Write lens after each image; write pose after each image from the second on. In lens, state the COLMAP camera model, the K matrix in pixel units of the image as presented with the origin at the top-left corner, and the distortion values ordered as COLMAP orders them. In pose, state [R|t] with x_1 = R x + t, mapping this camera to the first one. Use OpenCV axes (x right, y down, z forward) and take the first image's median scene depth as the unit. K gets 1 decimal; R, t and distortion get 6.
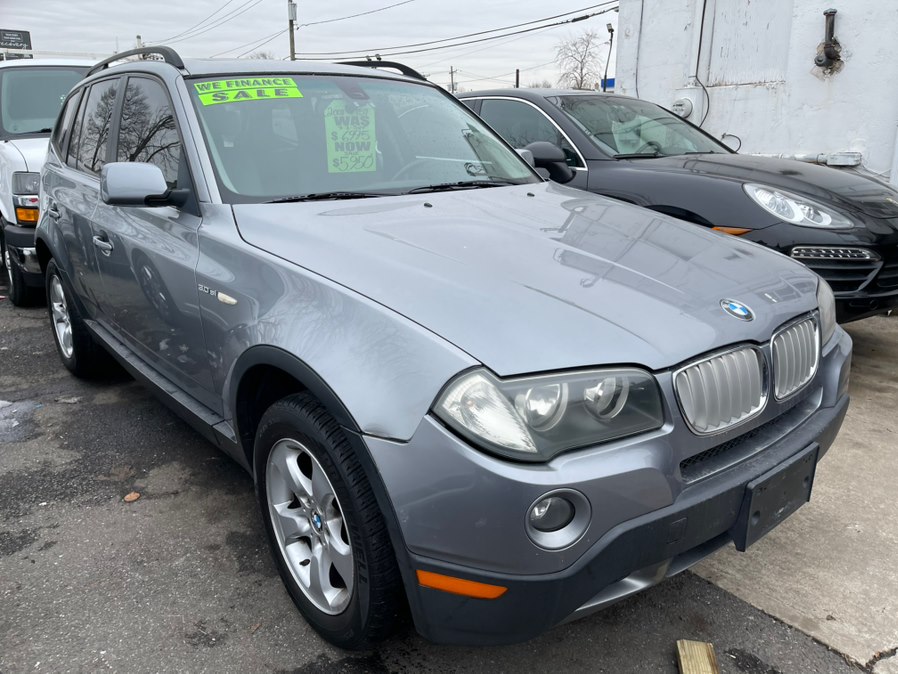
lens RADIAL K [[686.8, 0, 444.1], [0, 686.8, 327.7], [0, 0, 1]] dist [0.094906, -0.133682]
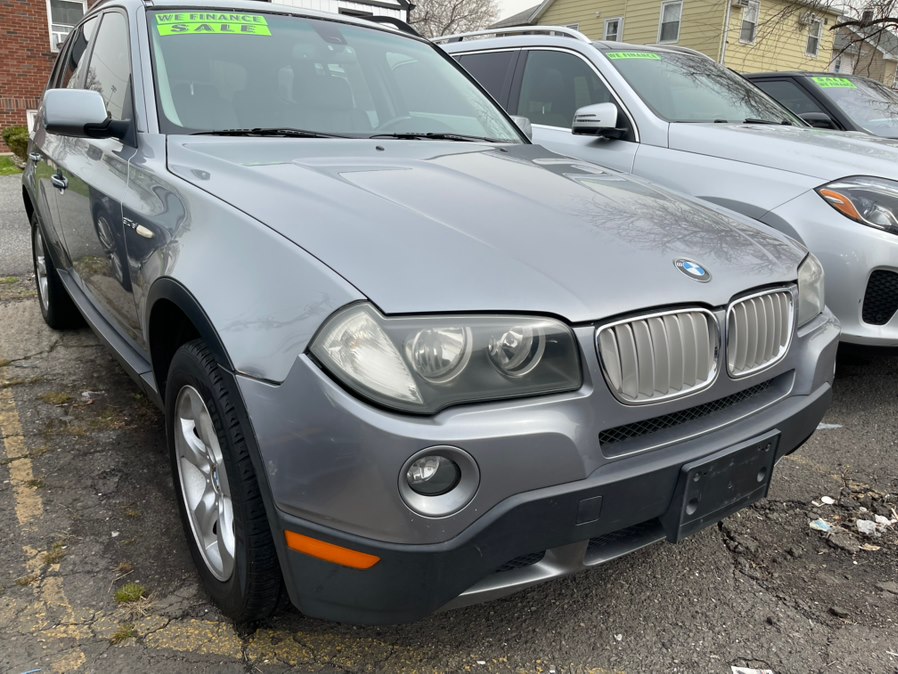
lens RADIAL K [[687.7, 0, 449.0], [0, 687.7, 337.0], [0, 0, 1]] dist [0.090247, -0.128133]
pose [[0.996528, 0.068001, -0.048038, 0.187229], [-0.067499, 0.997647, 0.012004, 0.077749], [0.048741, -0.008719, 0.998773, 0.129864]]
